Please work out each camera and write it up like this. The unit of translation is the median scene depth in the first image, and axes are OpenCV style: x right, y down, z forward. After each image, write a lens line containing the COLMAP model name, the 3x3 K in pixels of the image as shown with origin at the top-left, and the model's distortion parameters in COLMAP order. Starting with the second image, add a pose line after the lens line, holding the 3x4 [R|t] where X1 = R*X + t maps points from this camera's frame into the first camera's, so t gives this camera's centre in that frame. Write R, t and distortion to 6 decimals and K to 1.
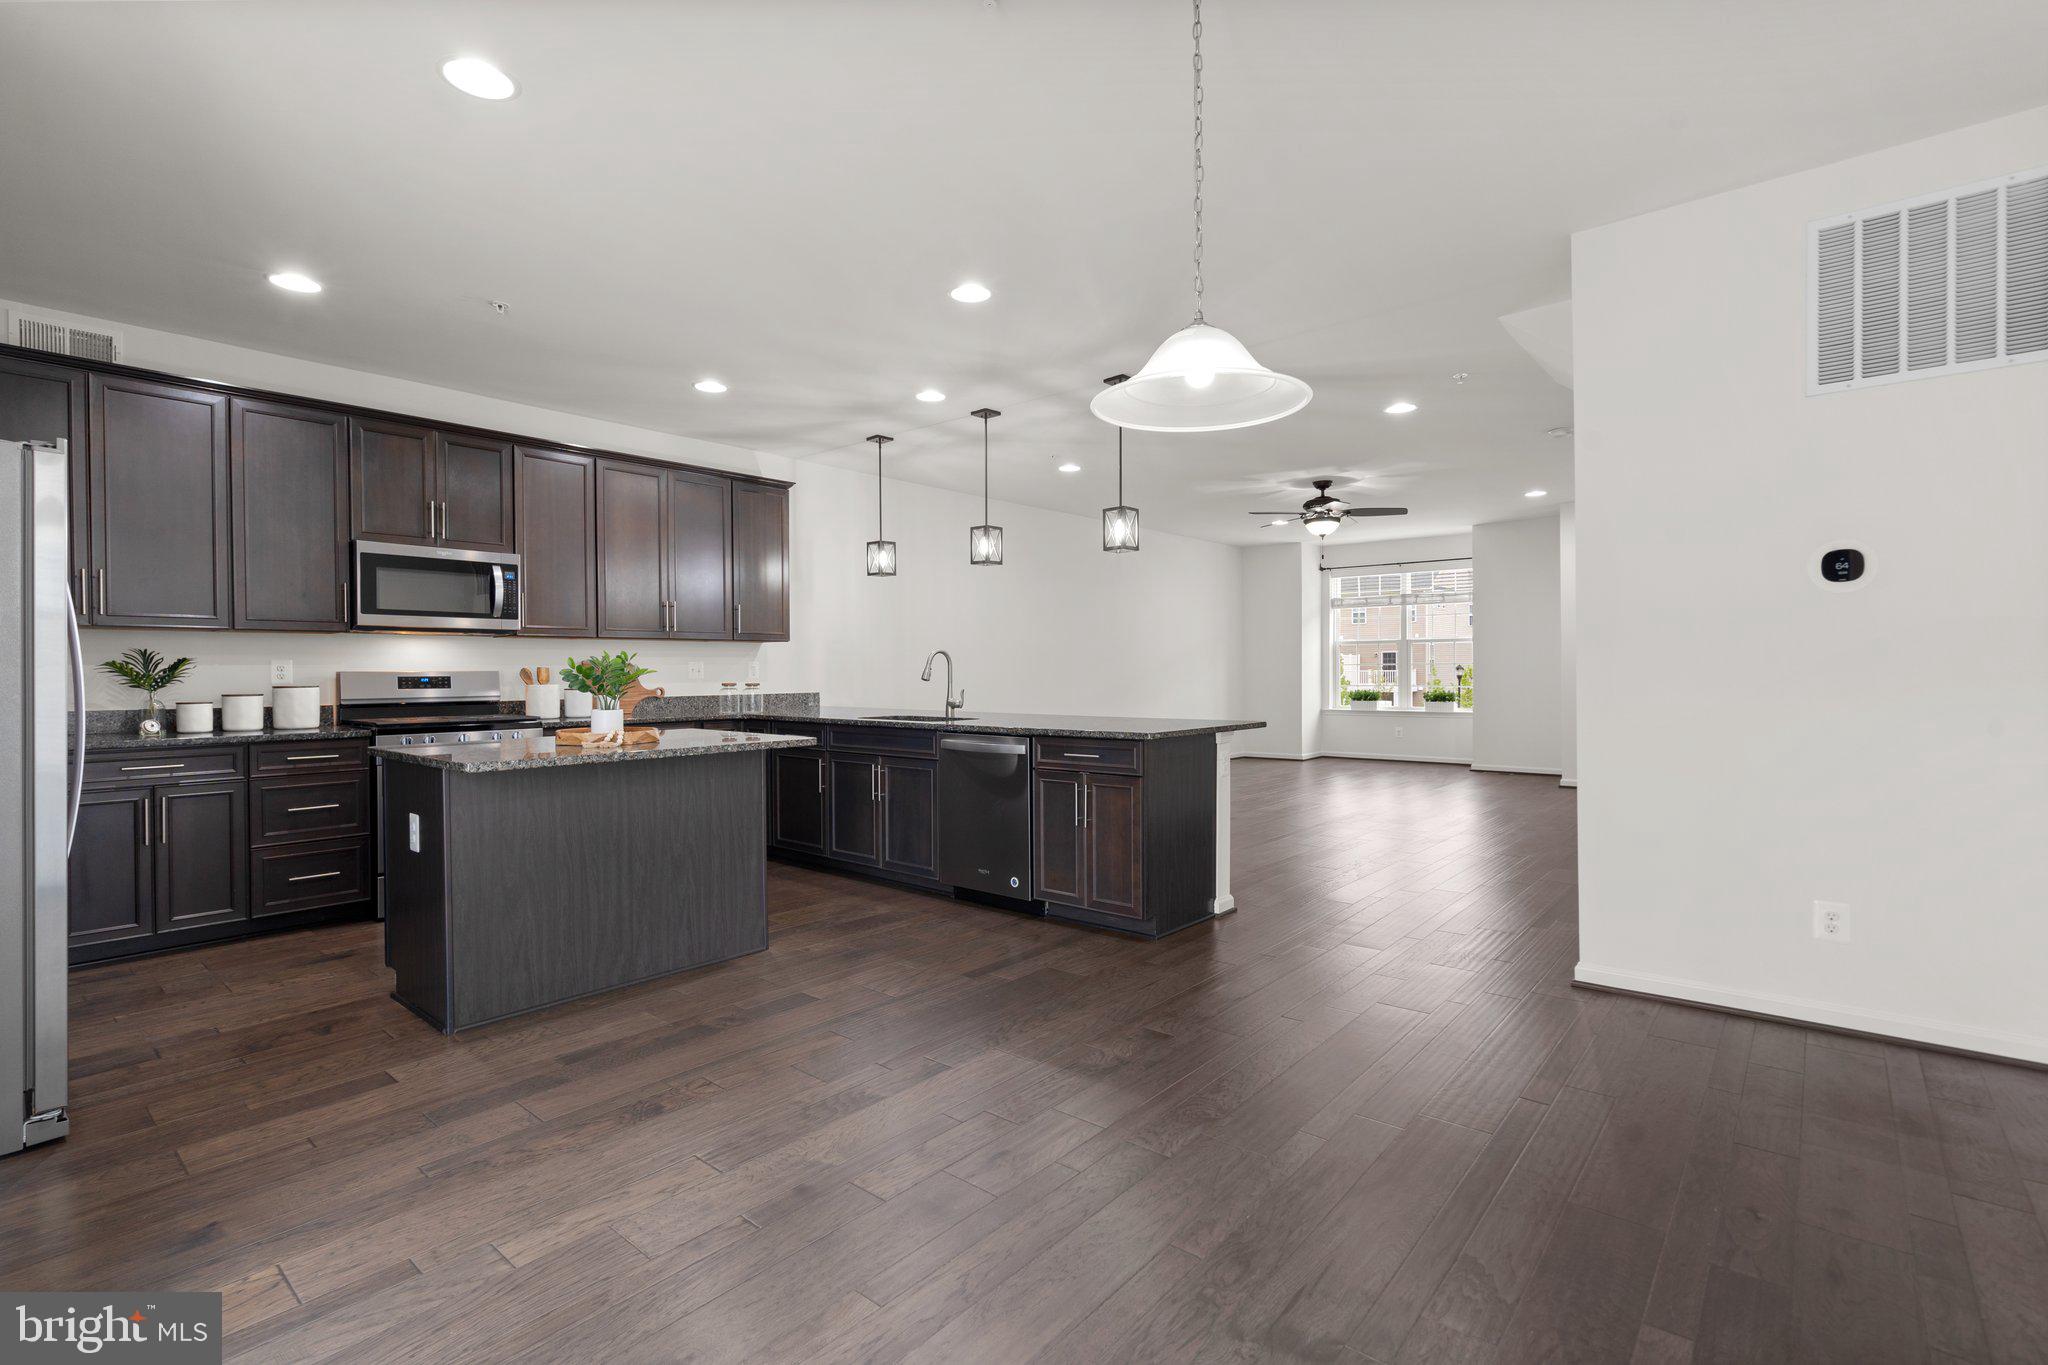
lens RADIAL K [[950.4, 0, 1029.2], [0, 950.4, 686.5], [0, 0, 1]] dist [-0.004215, 0.001624]
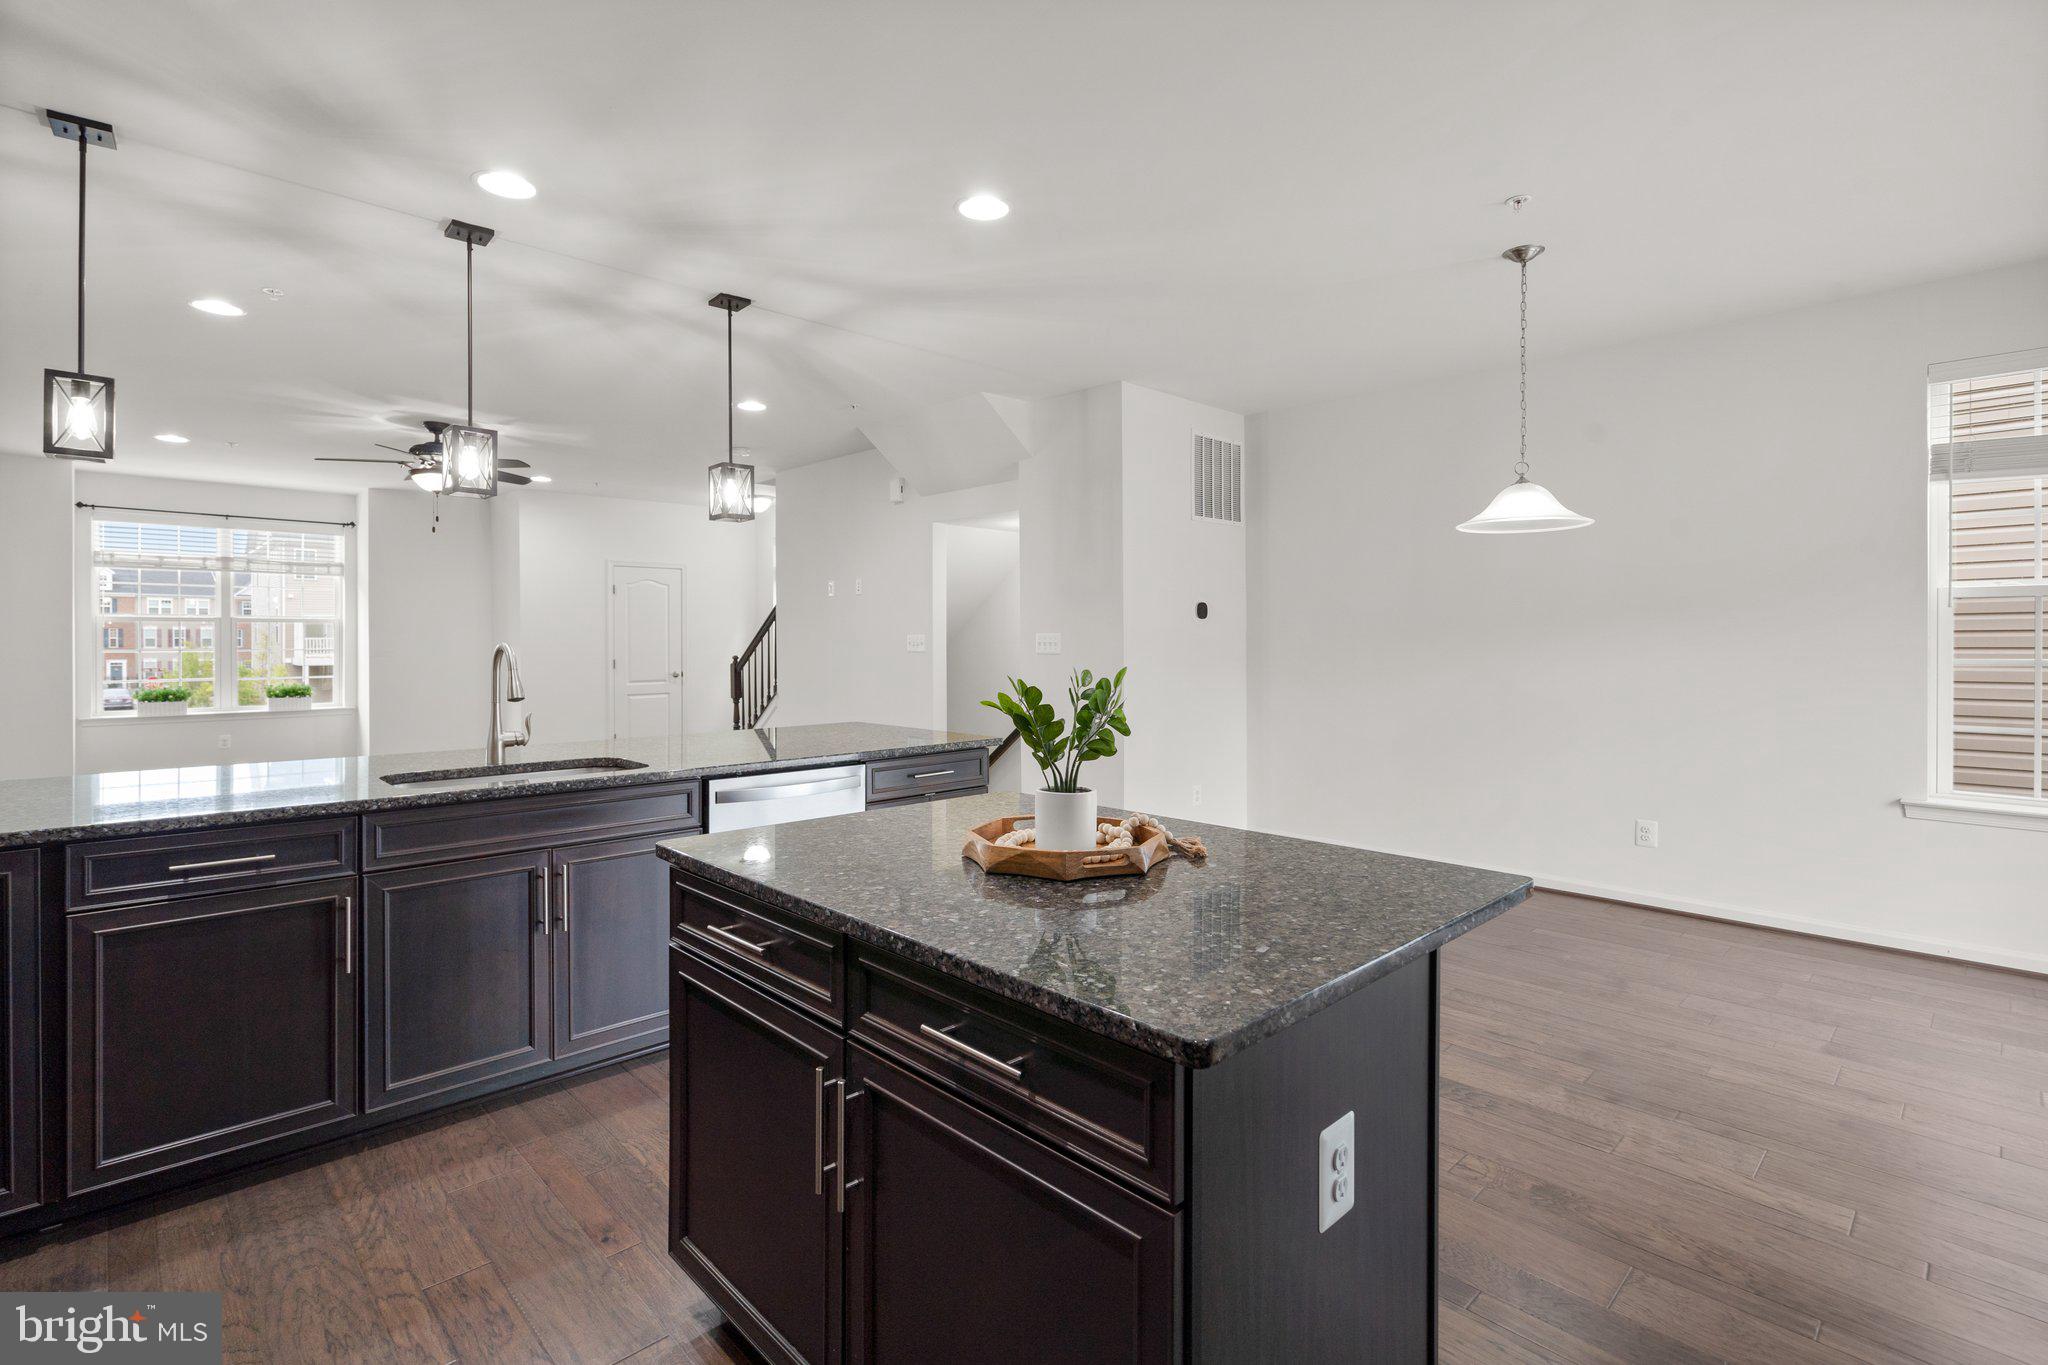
lens RADIAL K [[950.4, 0, 1009.8], [0, 950.4, 650.3], [0, 0, 1]] dist [-0.004215, 0.001624]
pose [[0.100864, -0.004895, 0.994888, -0.756982], [0.017705, 0.999838, 0.003124, -0.039471], [-0.994743, 0.017299, 0.100935, 0.801107]]
